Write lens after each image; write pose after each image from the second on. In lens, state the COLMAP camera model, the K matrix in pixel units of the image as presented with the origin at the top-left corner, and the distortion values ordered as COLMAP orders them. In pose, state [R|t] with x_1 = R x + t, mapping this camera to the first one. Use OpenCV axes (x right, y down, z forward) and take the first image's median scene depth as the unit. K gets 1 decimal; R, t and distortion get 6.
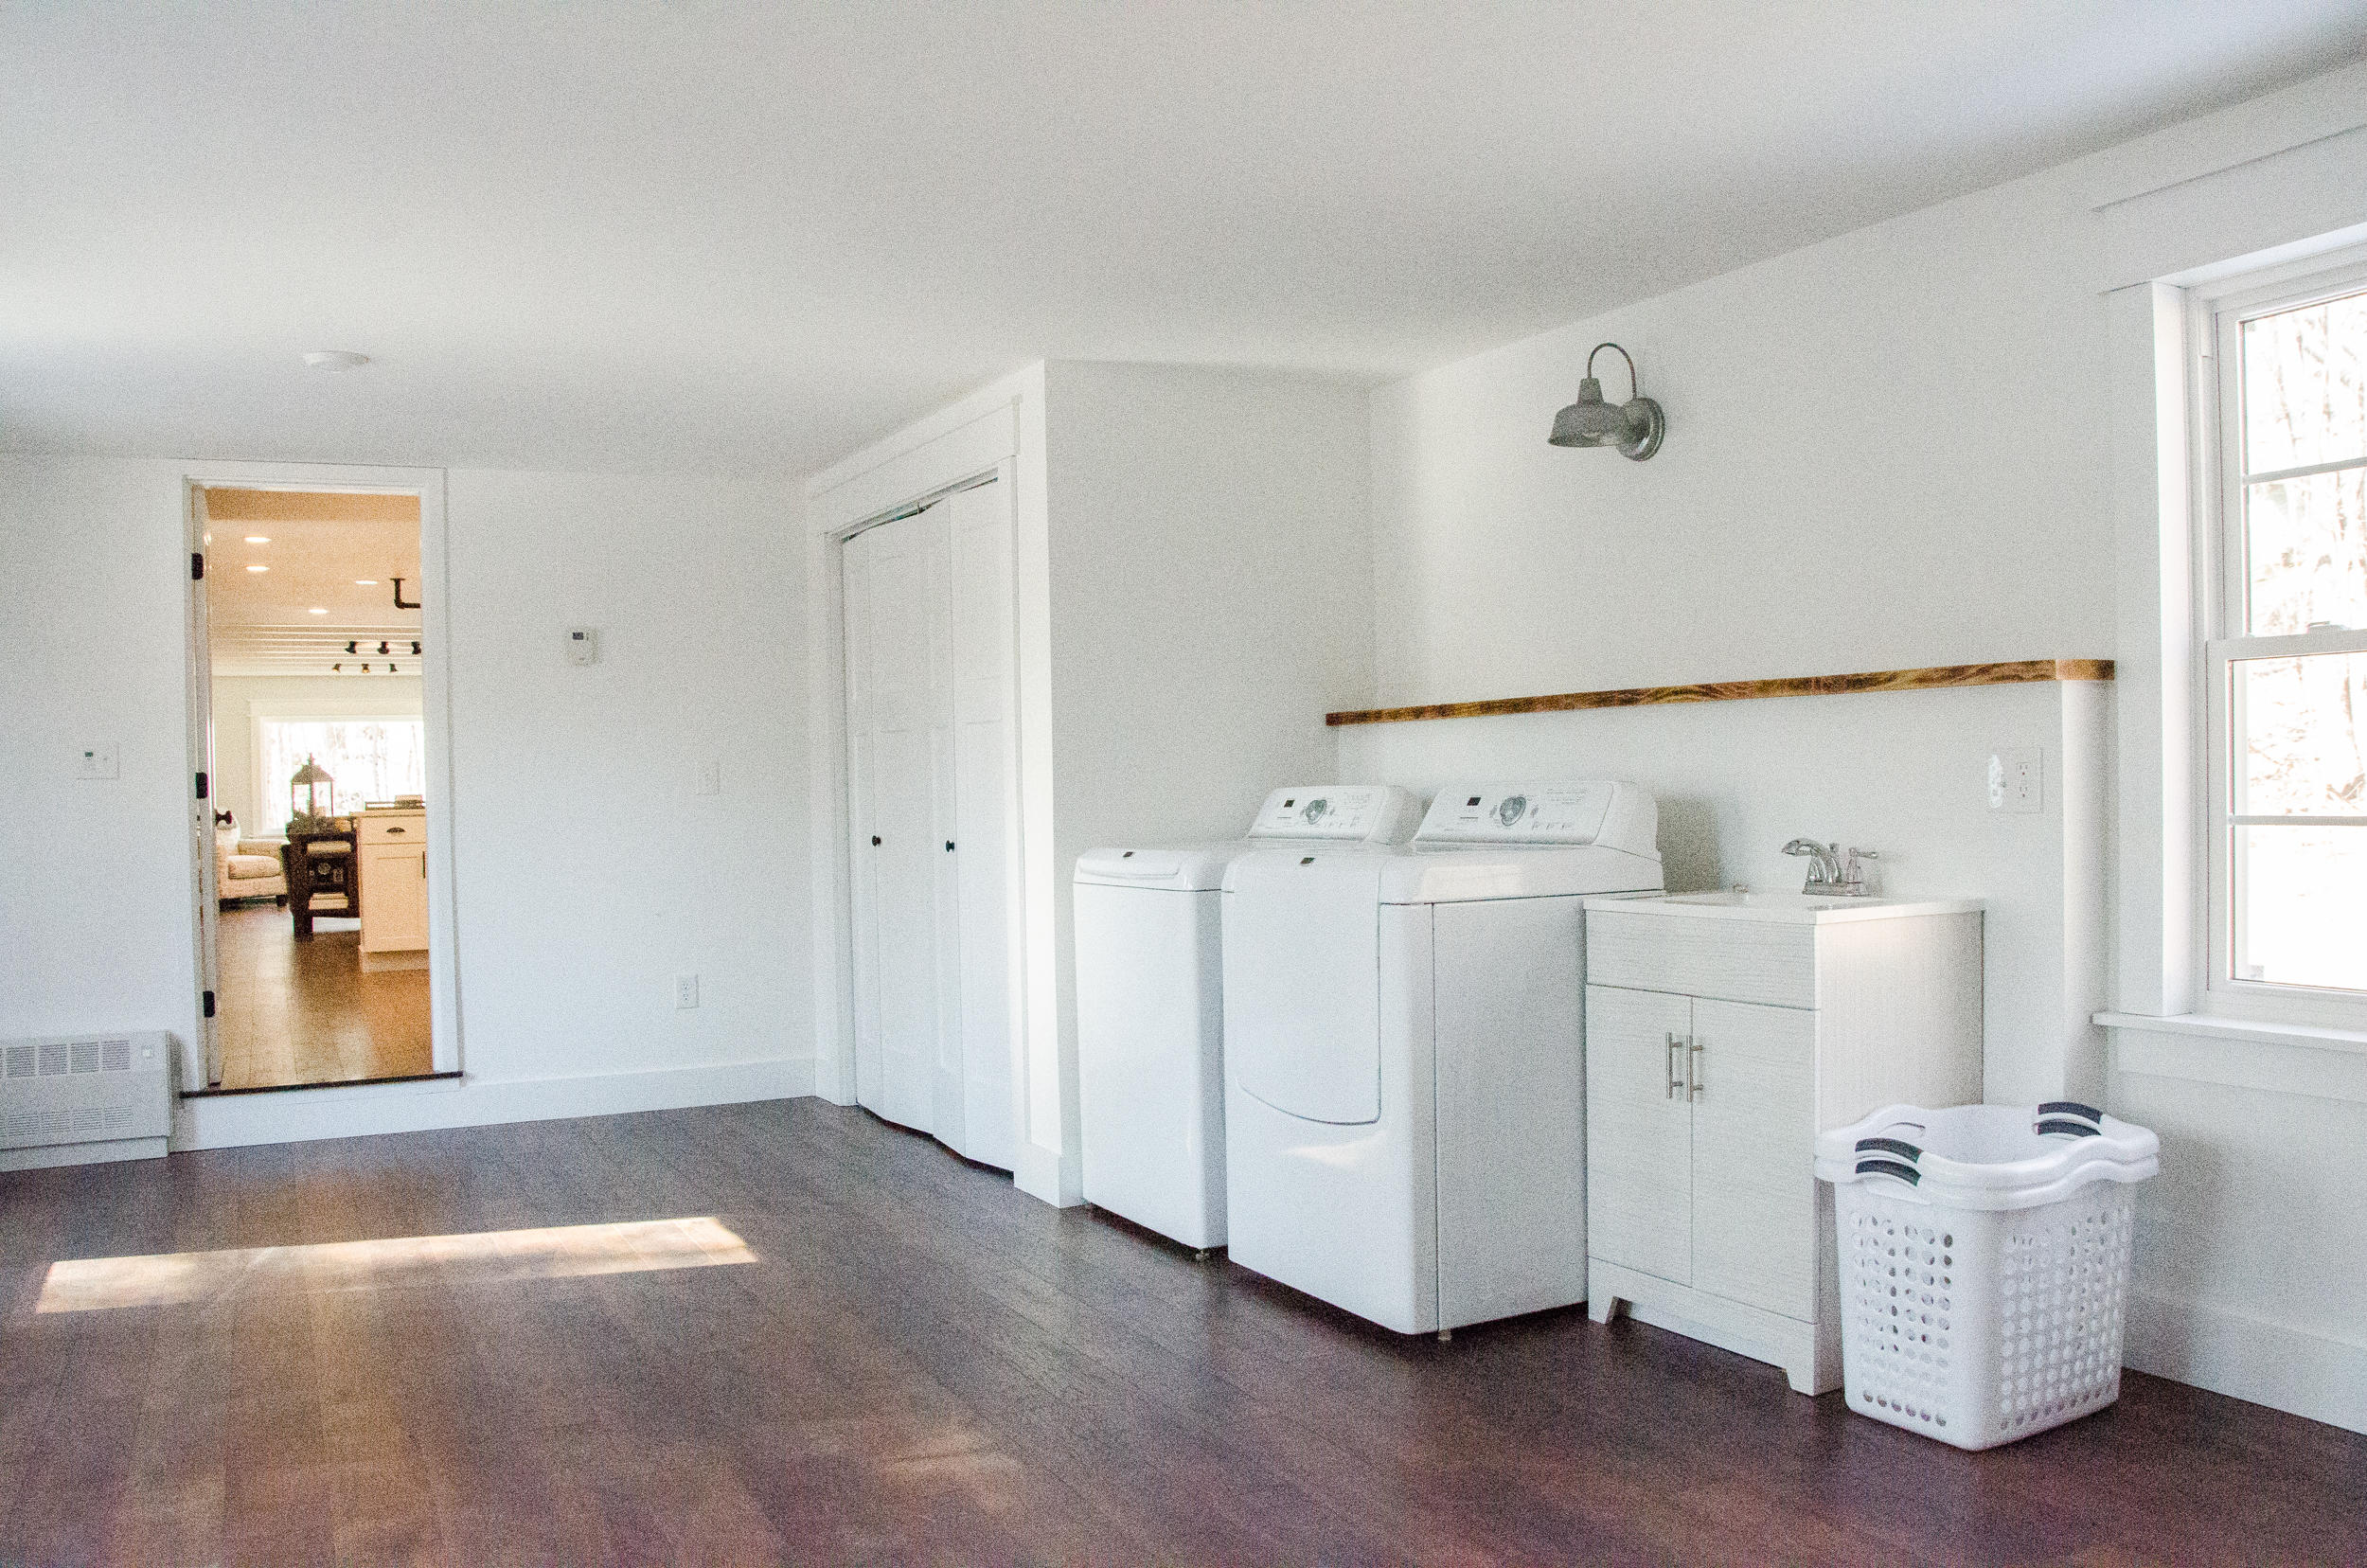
lens RADIAL K [[1845.2, 0, 1153.0], [0, 1845.2, 811.9], [0, 0, 1]] dist [-0.164727, 0.115117]
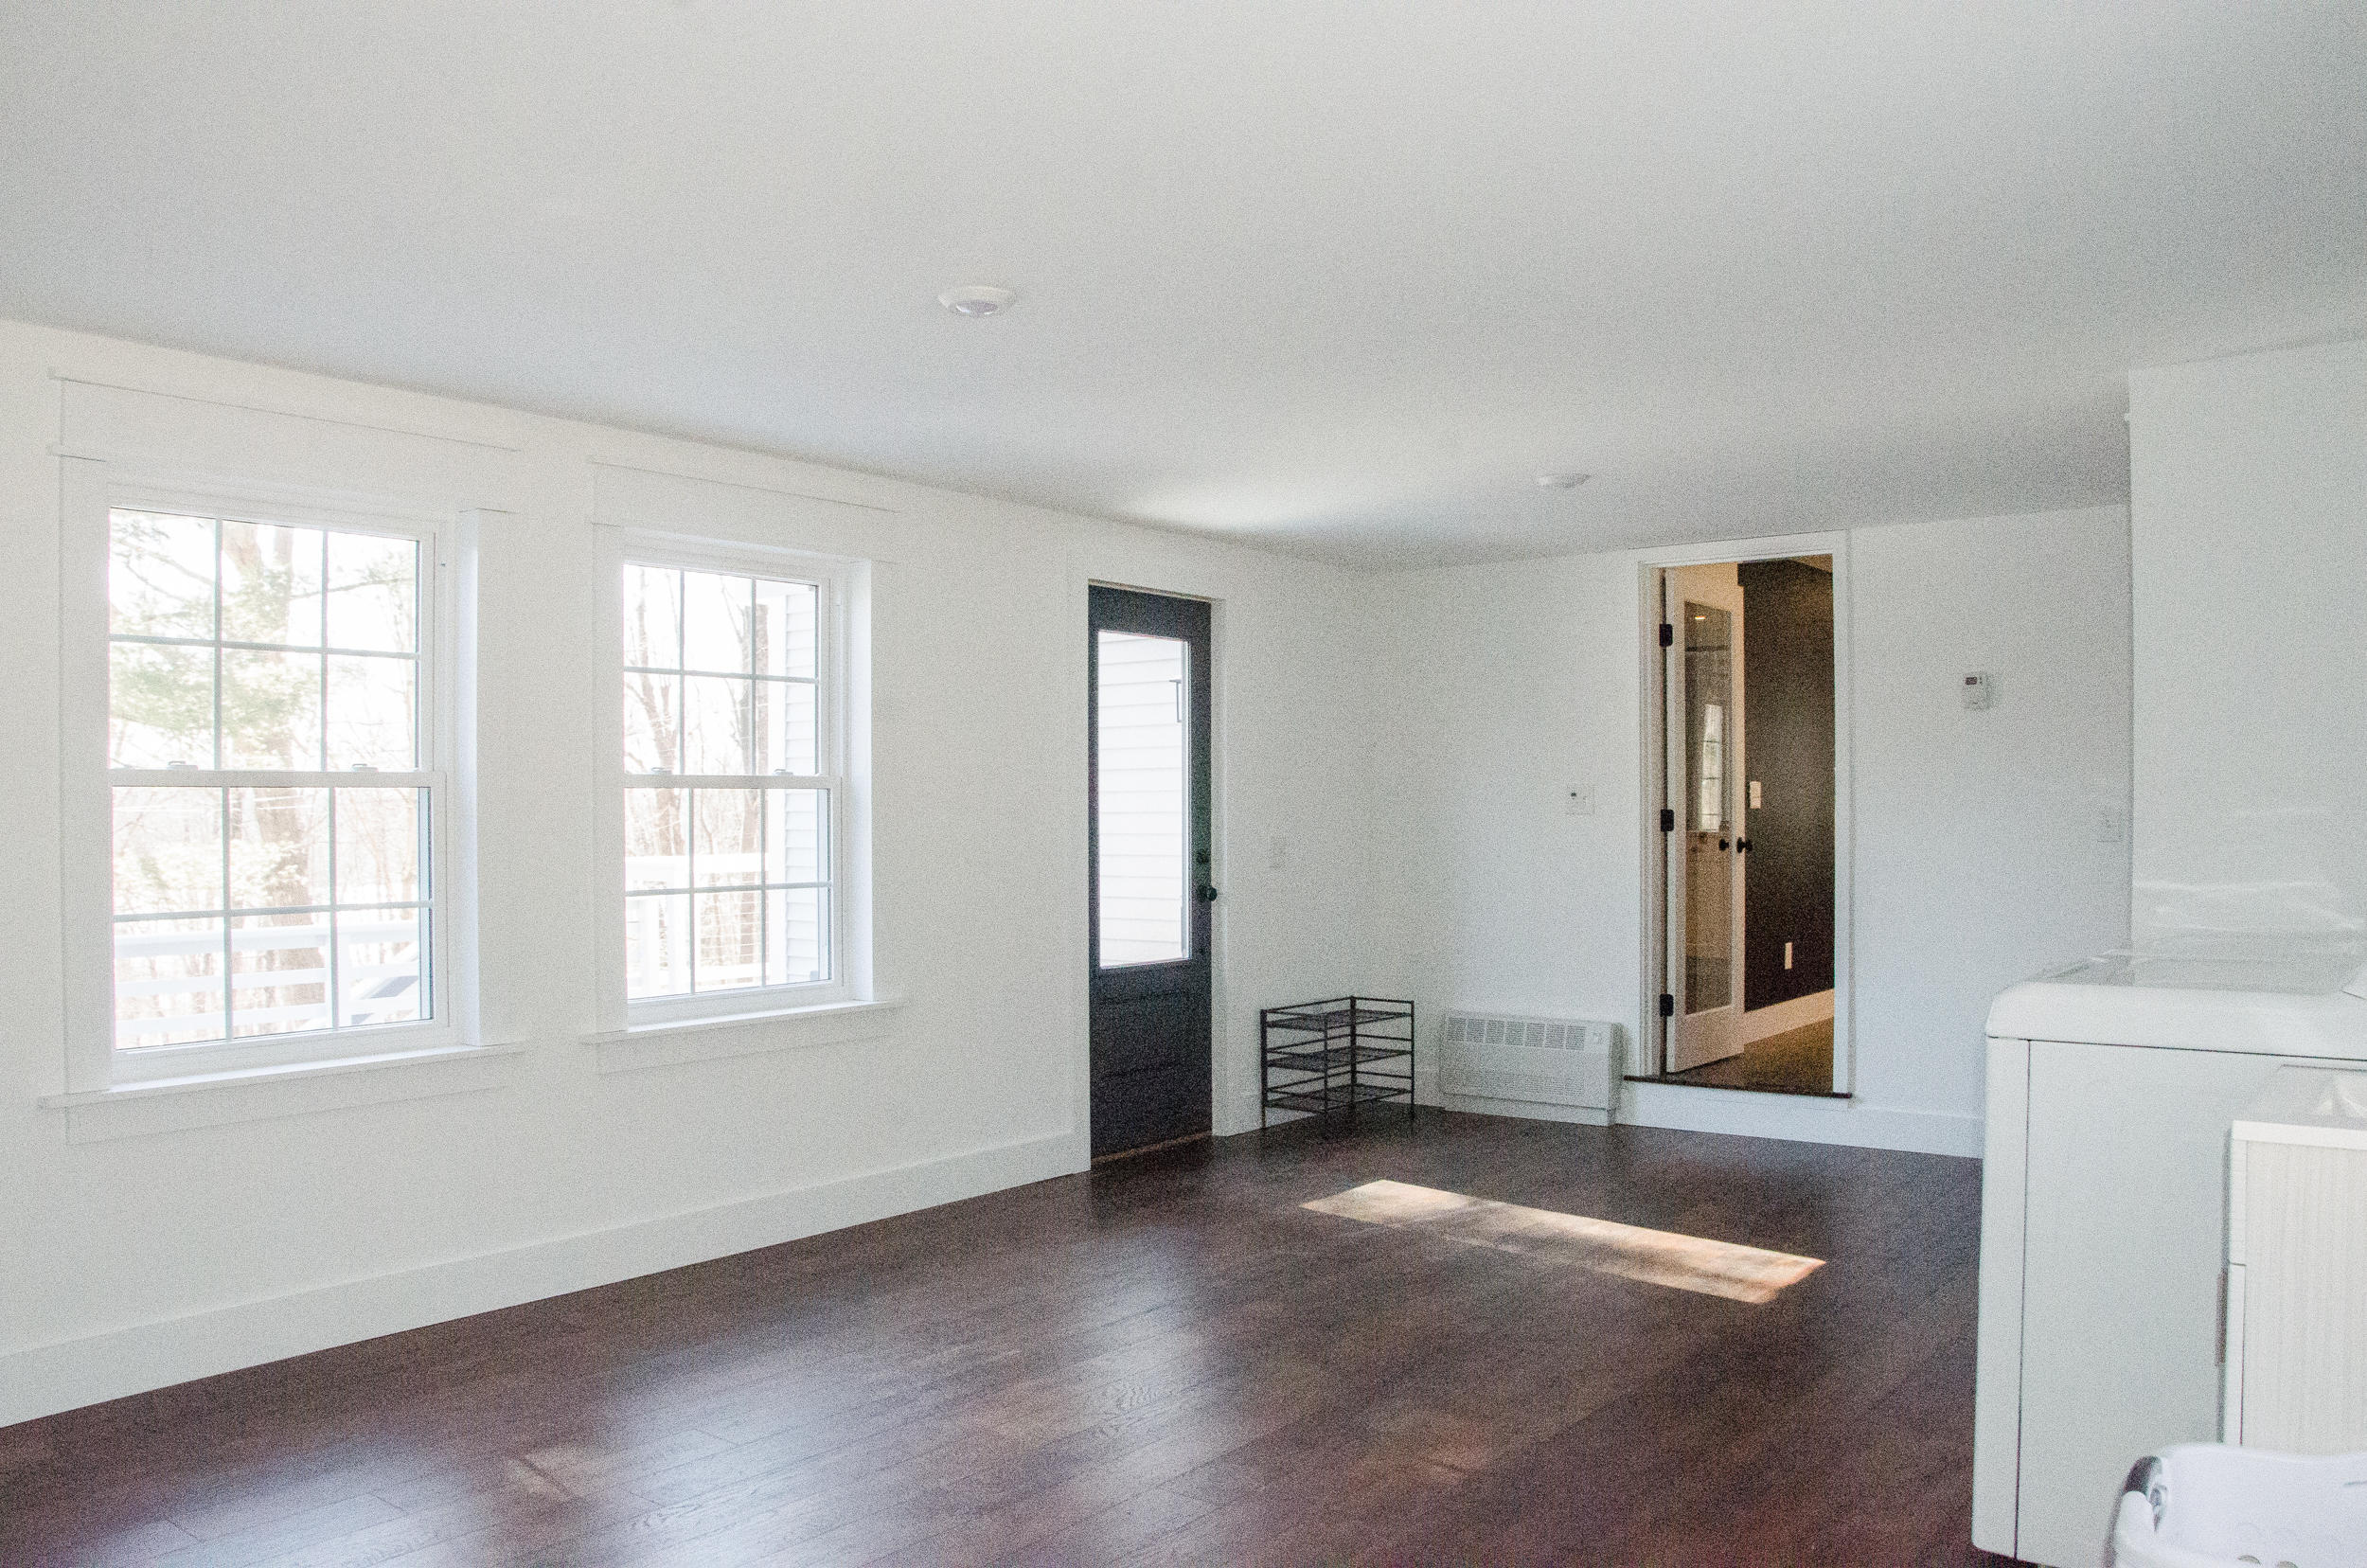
lens RADIAL K [[1845.2, 0, 1153.0], [0, 1845.2, 811.9], [0, 0, 1]] dist [-0.164727, 0.115117]
pose [[0.409676, 0.022884, -0.911944, 0.576143], [-0.017645, 0.999697, 0.017159, -0.047112], [0.912061, 0.009061, 0.409955, 0.252708]]
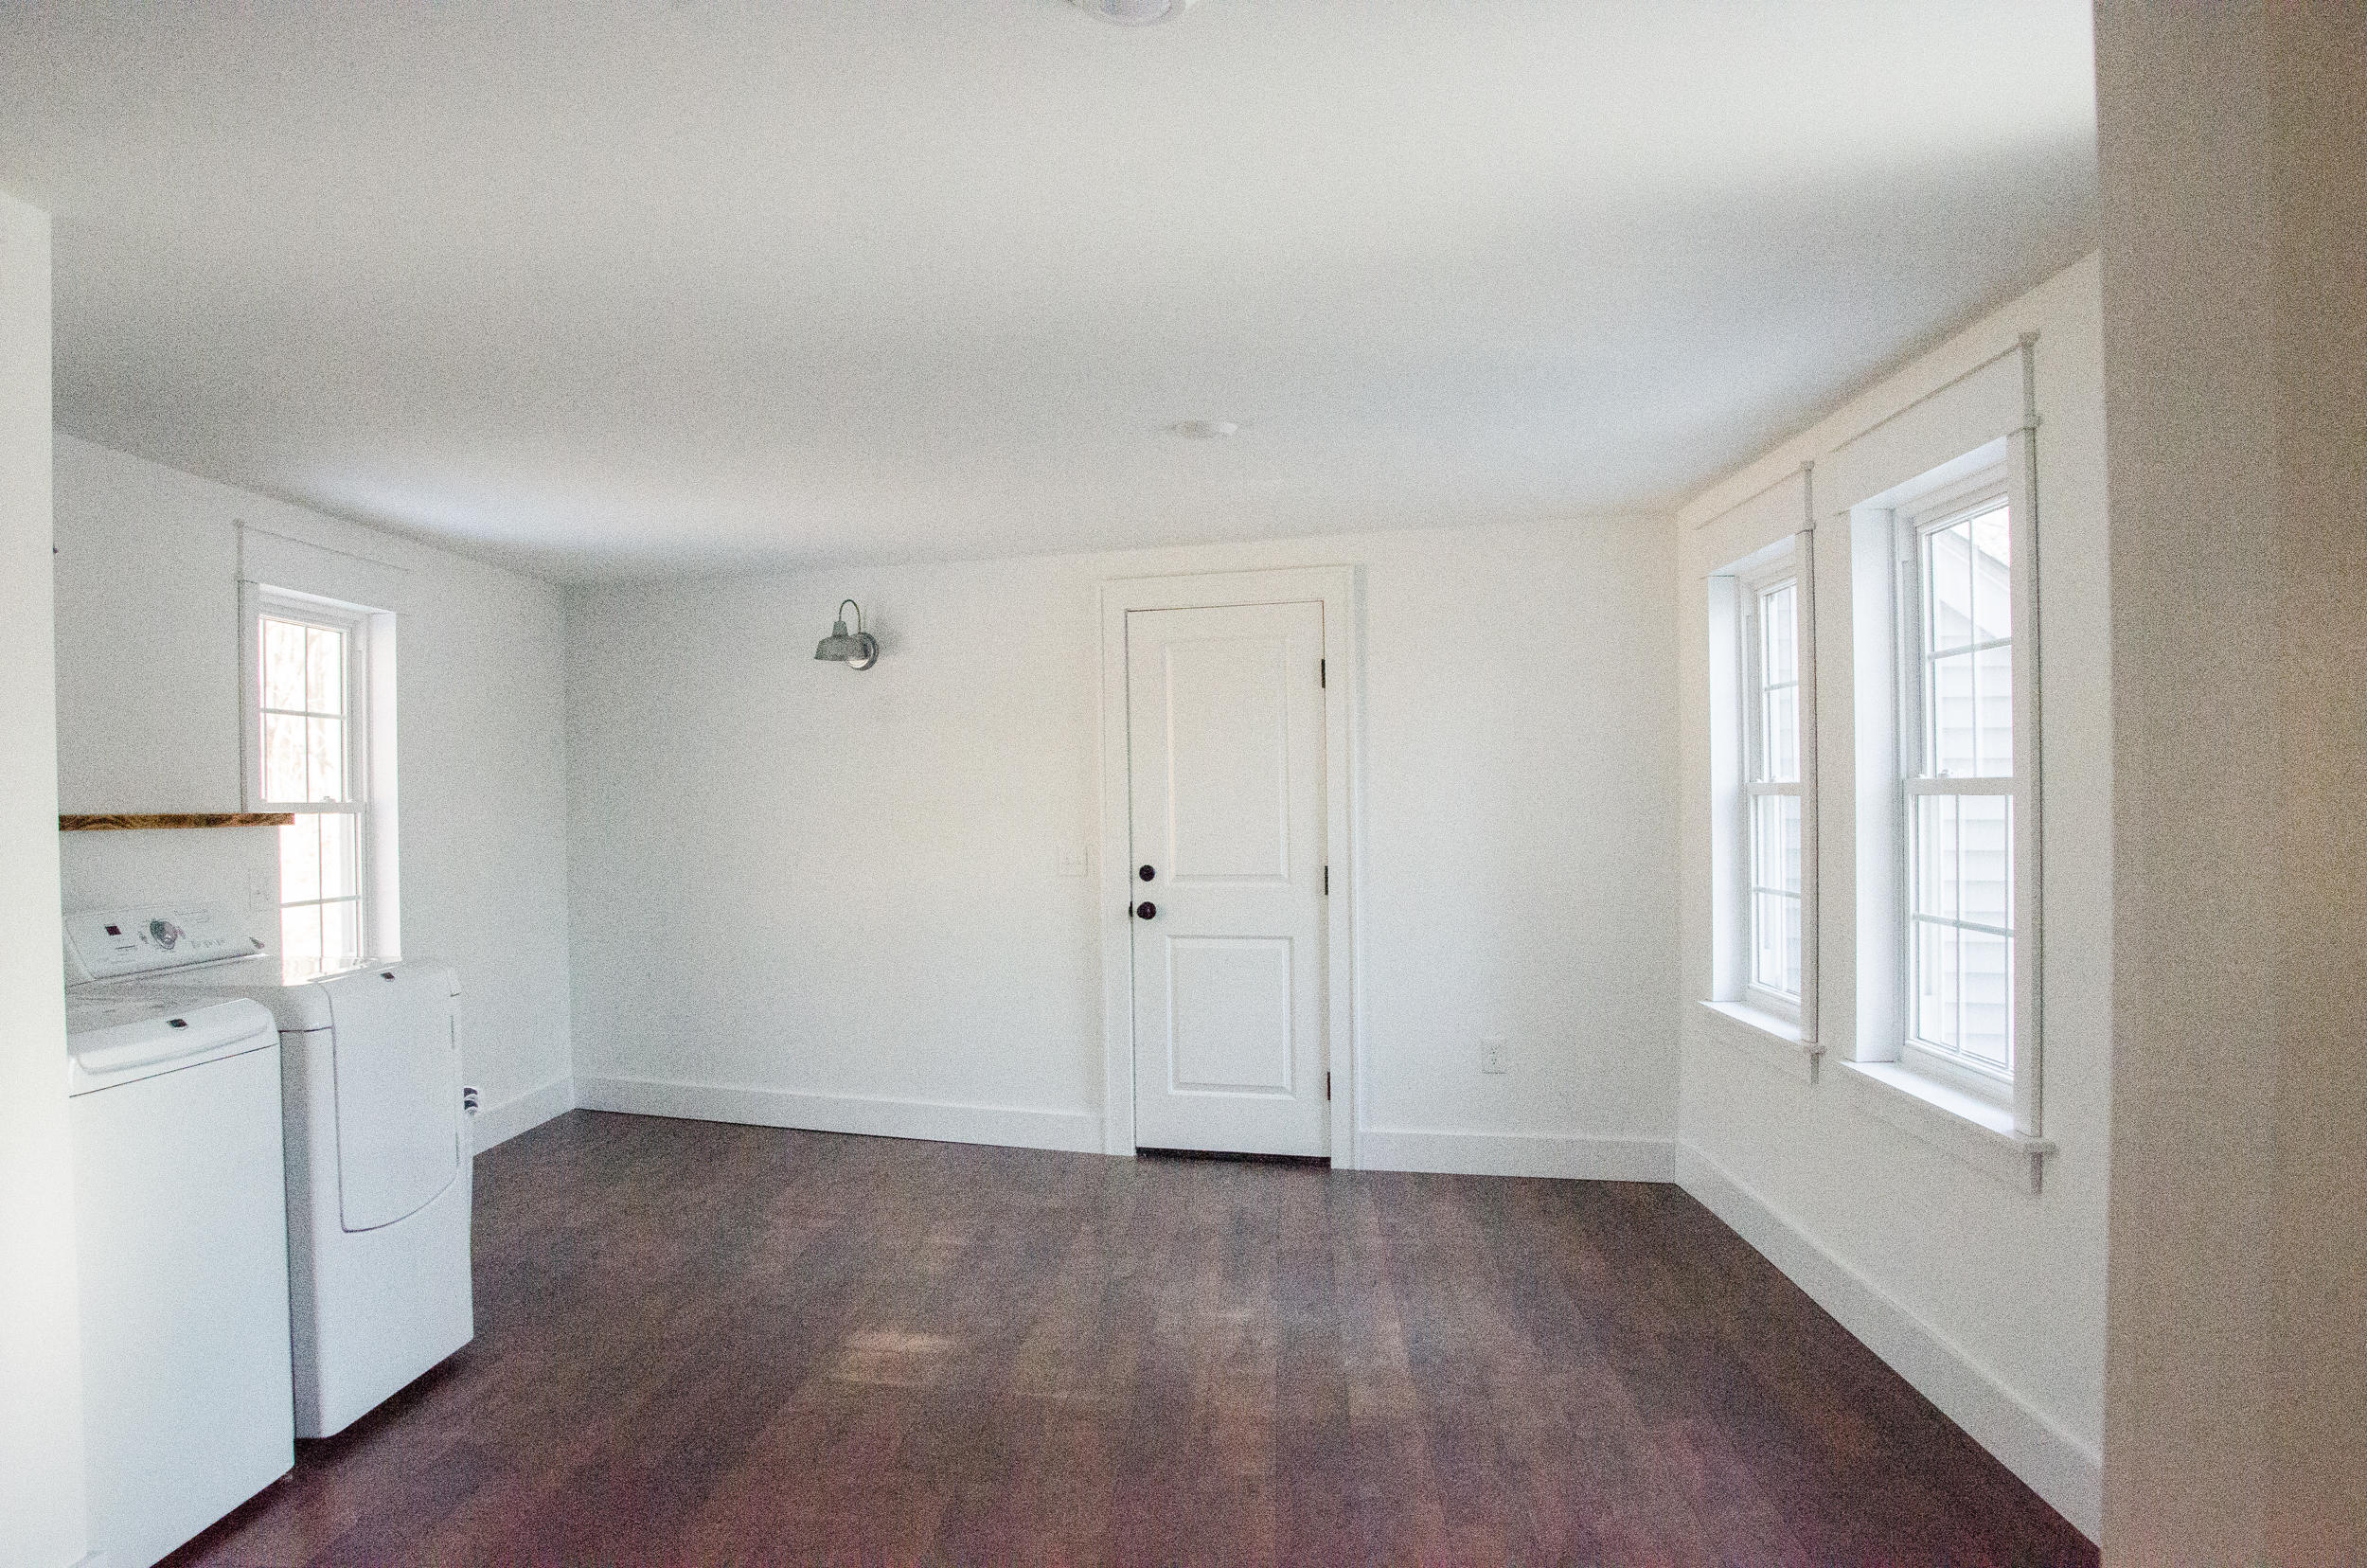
lens RADIAL K [[1845.2, 0, 1153.0], [0, 1845.2, 811.9], [0, 0, 1]] dist [-0.164727, 0.115117]
pose [[-0.861237, 0.025137, 0.507581, -0.717670], [0.035089, 0.999334, 0.010046, -0.054742], [-0.506991, 0.026463, -0.861545, 1.455461]]
